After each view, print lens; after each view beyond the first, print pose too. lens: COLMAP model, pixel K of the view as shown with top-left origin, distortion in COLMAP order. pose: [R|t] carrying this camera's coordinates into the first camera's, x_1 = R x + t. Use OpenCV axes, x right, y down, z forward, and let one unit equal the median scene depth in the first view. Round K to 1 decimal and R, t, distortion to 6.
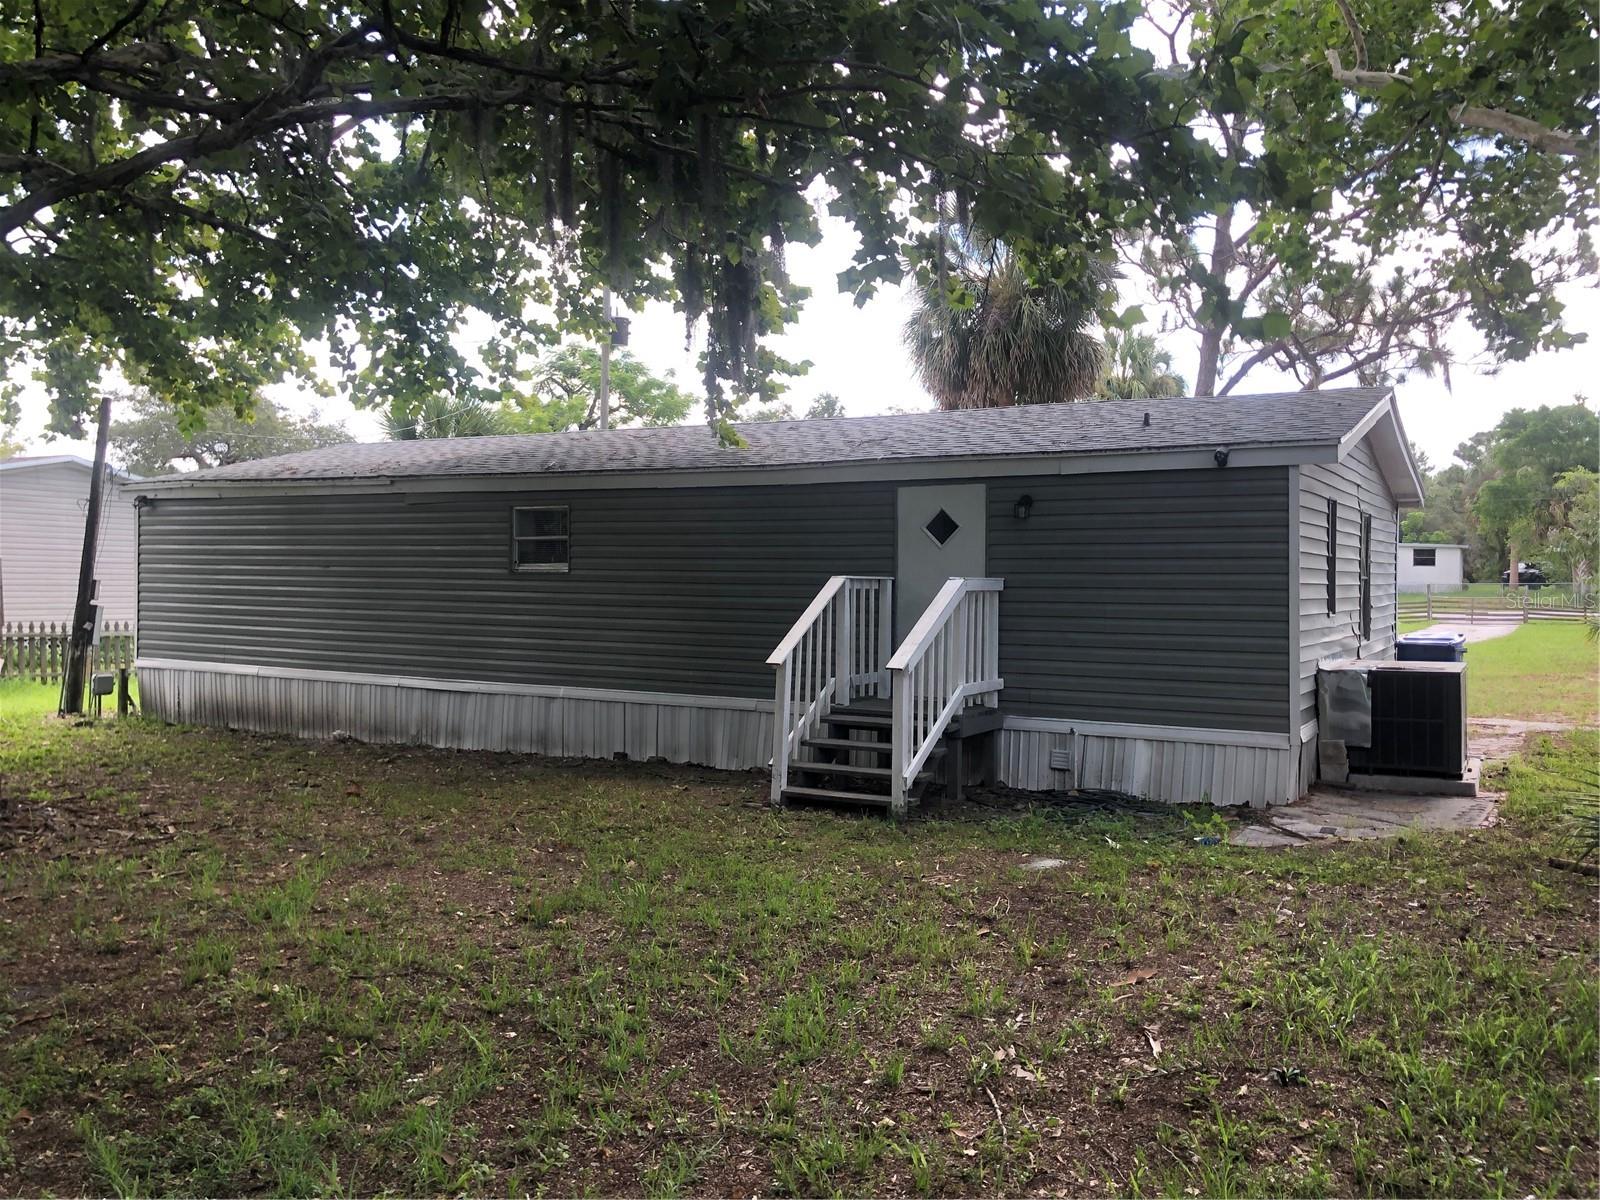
lens RADIAL K [[1315.4, 0, 807.7], [0, 1315.4, 596.1], [0, 0, 1]] dist [0.018308, -0.019047]
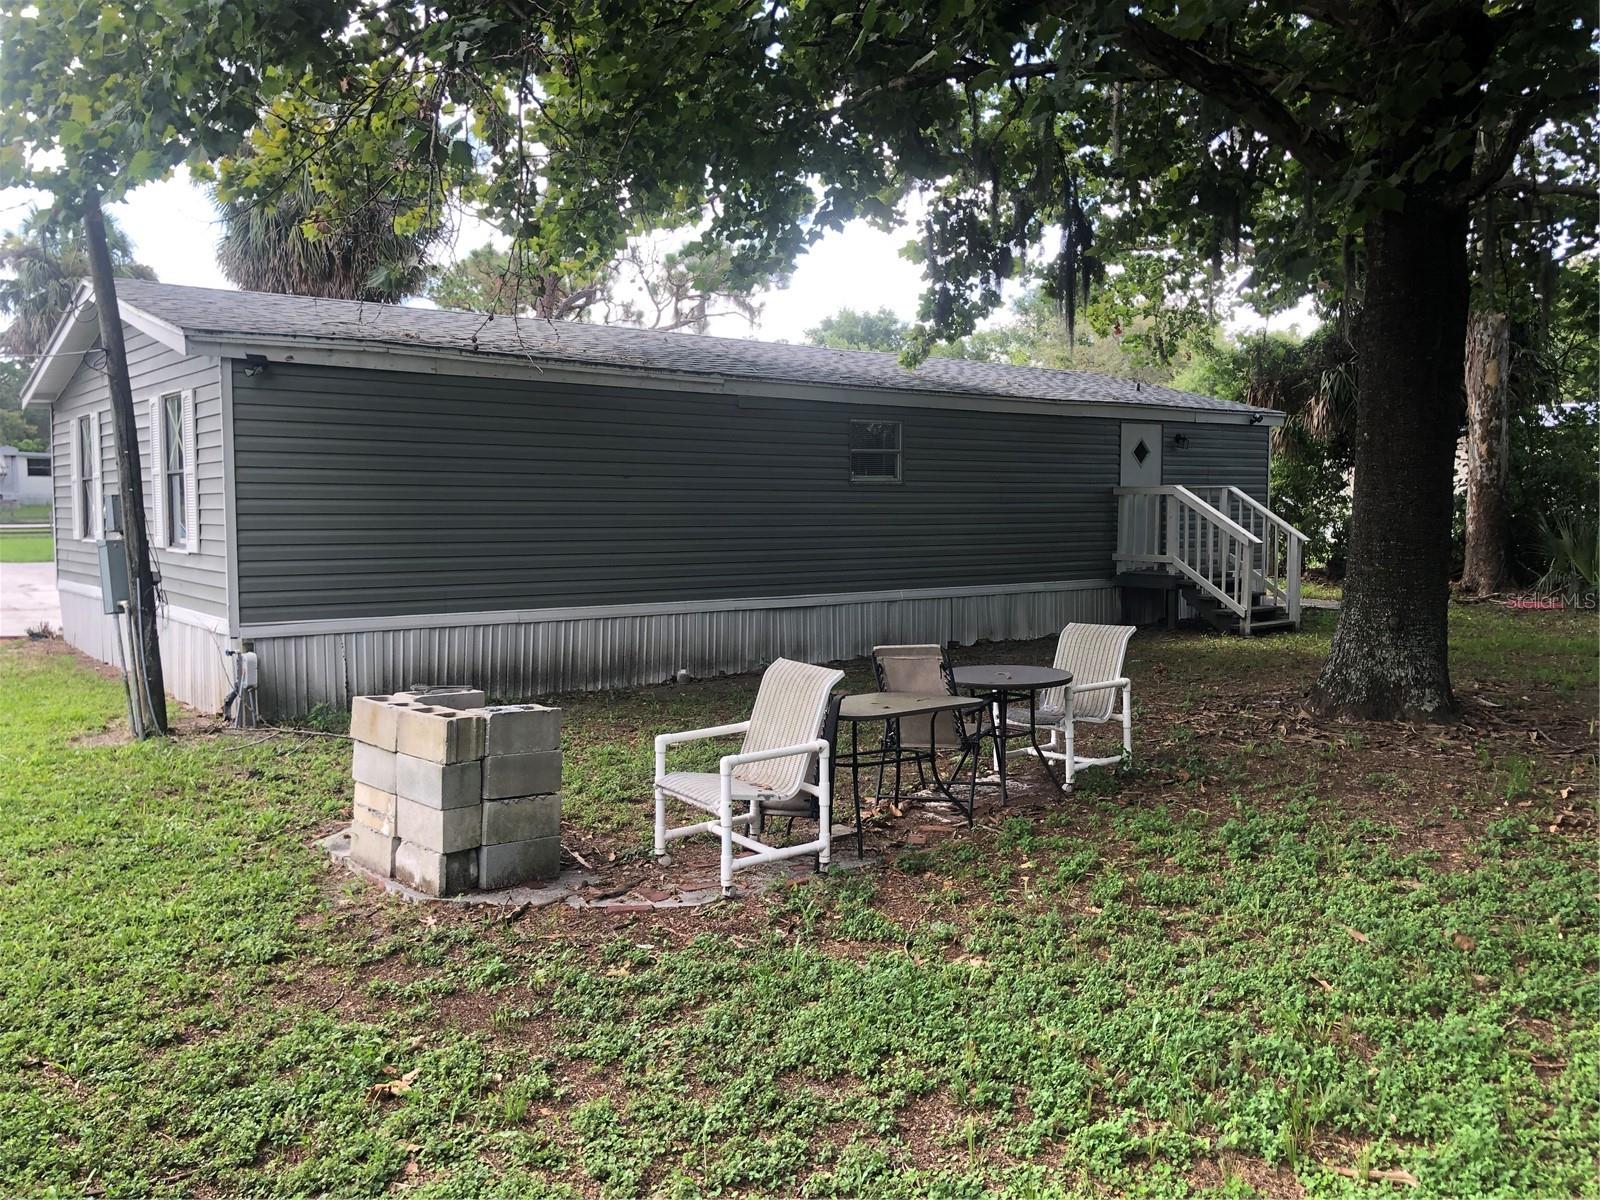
lens RADIAL K [[1315.4, 0, 807.7], [0, 1315.4, 596.1], [0, 0, 1]] dist [0.018308, -0.019047]
pose [[0.431816, -0.076298, 0.898729, -1.163332], [0.015649, 0.996900, 0.077113, -0.010235], [-0.901826, -0.019234, 0.431671, 0.590685]]
